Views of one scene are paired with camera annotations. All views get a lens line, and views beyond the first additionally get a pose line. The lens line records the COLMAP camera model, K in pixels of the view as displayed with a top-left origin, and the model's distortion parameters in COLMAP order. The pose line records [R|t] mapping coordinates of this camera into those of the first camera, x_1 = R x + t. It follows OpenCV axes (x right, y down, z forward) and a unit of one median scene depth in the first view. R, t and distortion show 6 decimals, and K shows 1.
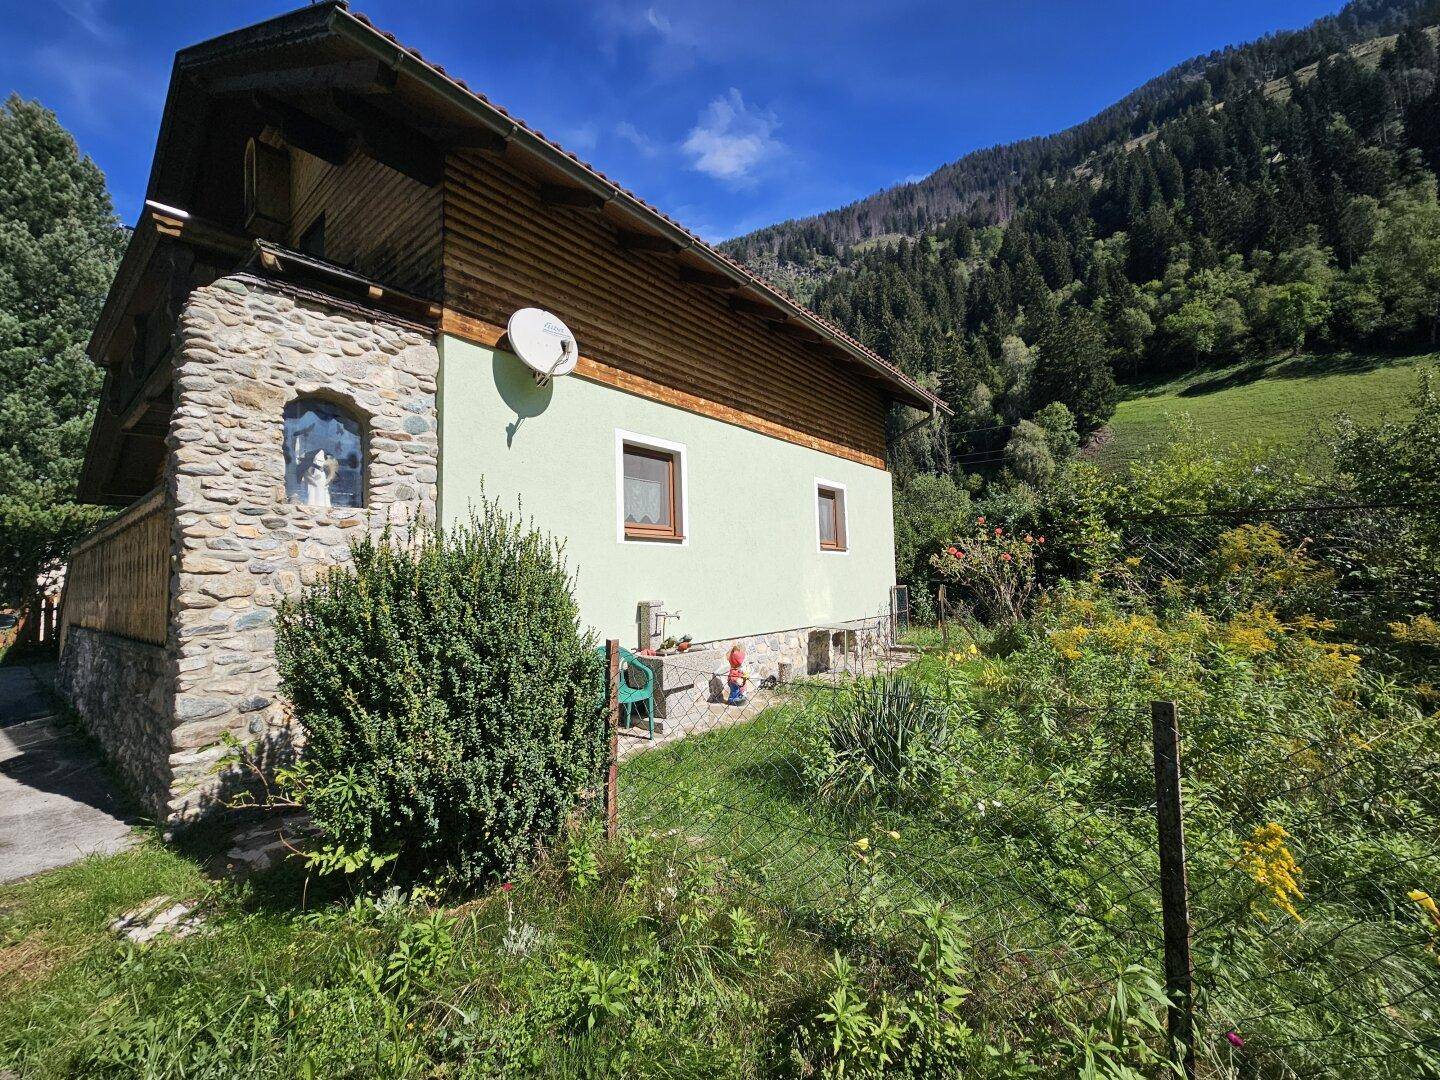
lens RADIAL K [[590.2, 0, 720.0], [0, 590.2, 540.0], [0, 0, 1]] dist [0.000329, -0.000536]
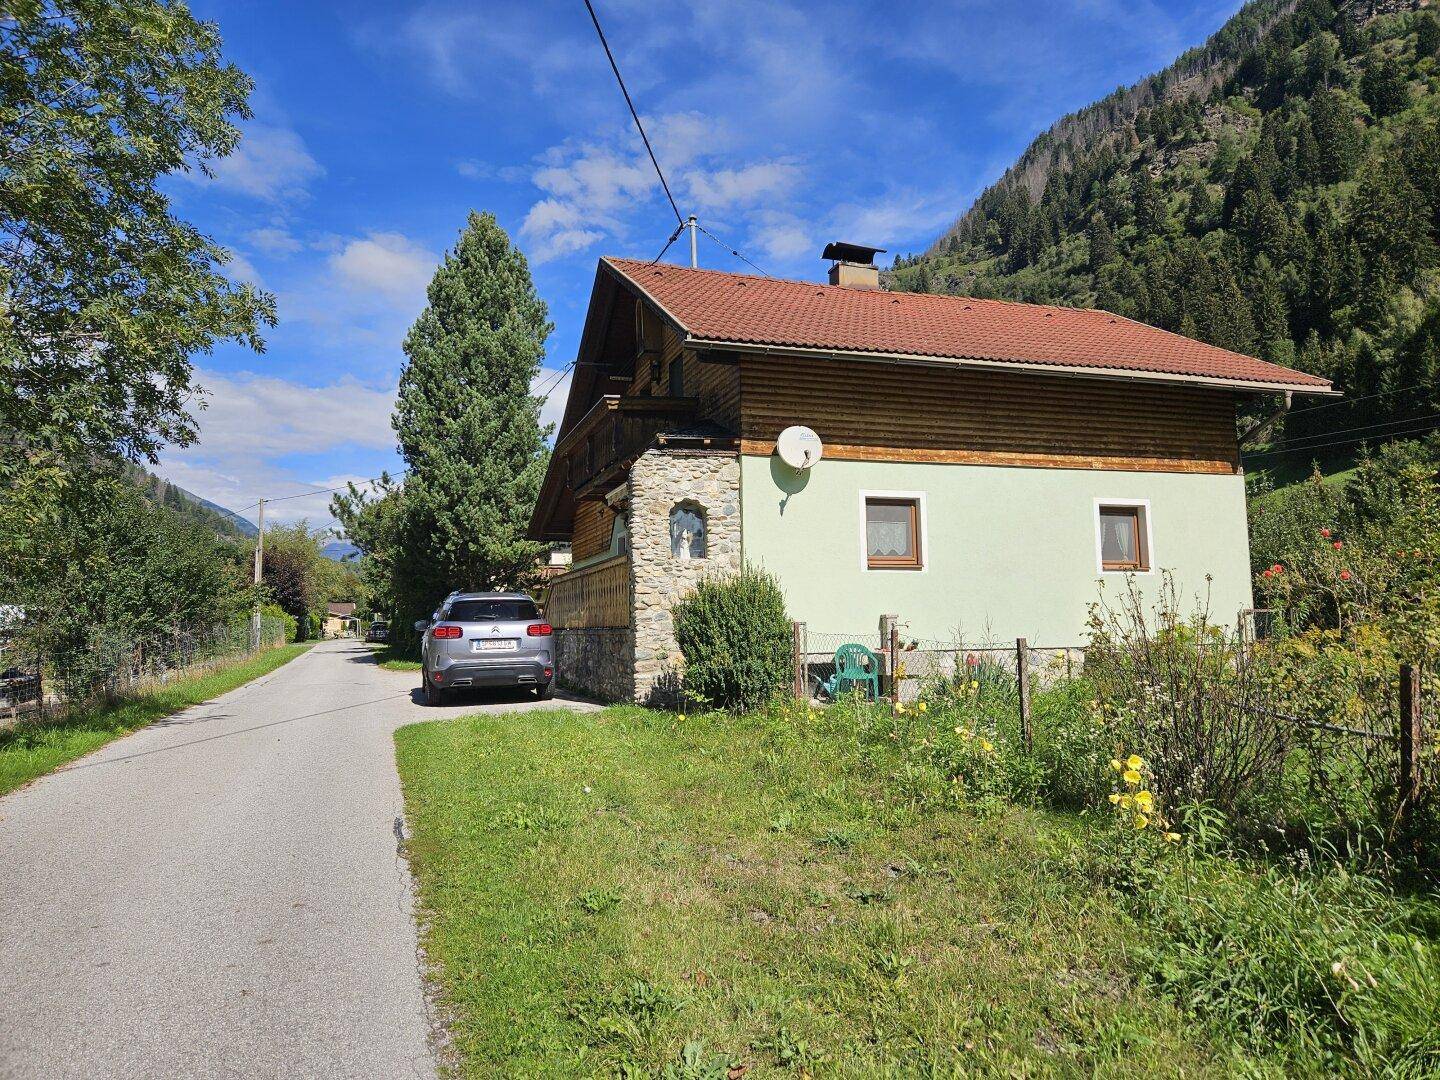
lens RADIAL K [[961.6, 0, 713.2], [0, 961.6, 525.9], [0, 0, 1]] dist [0.079152, -0.061500]
pose [[0.841506, -0.040996, -0.538691, 1.057724], [0.031507, 0.999144, -0.026819, -0.074874], [0.539329, 0.005596, 0.842077, -1.543677]]
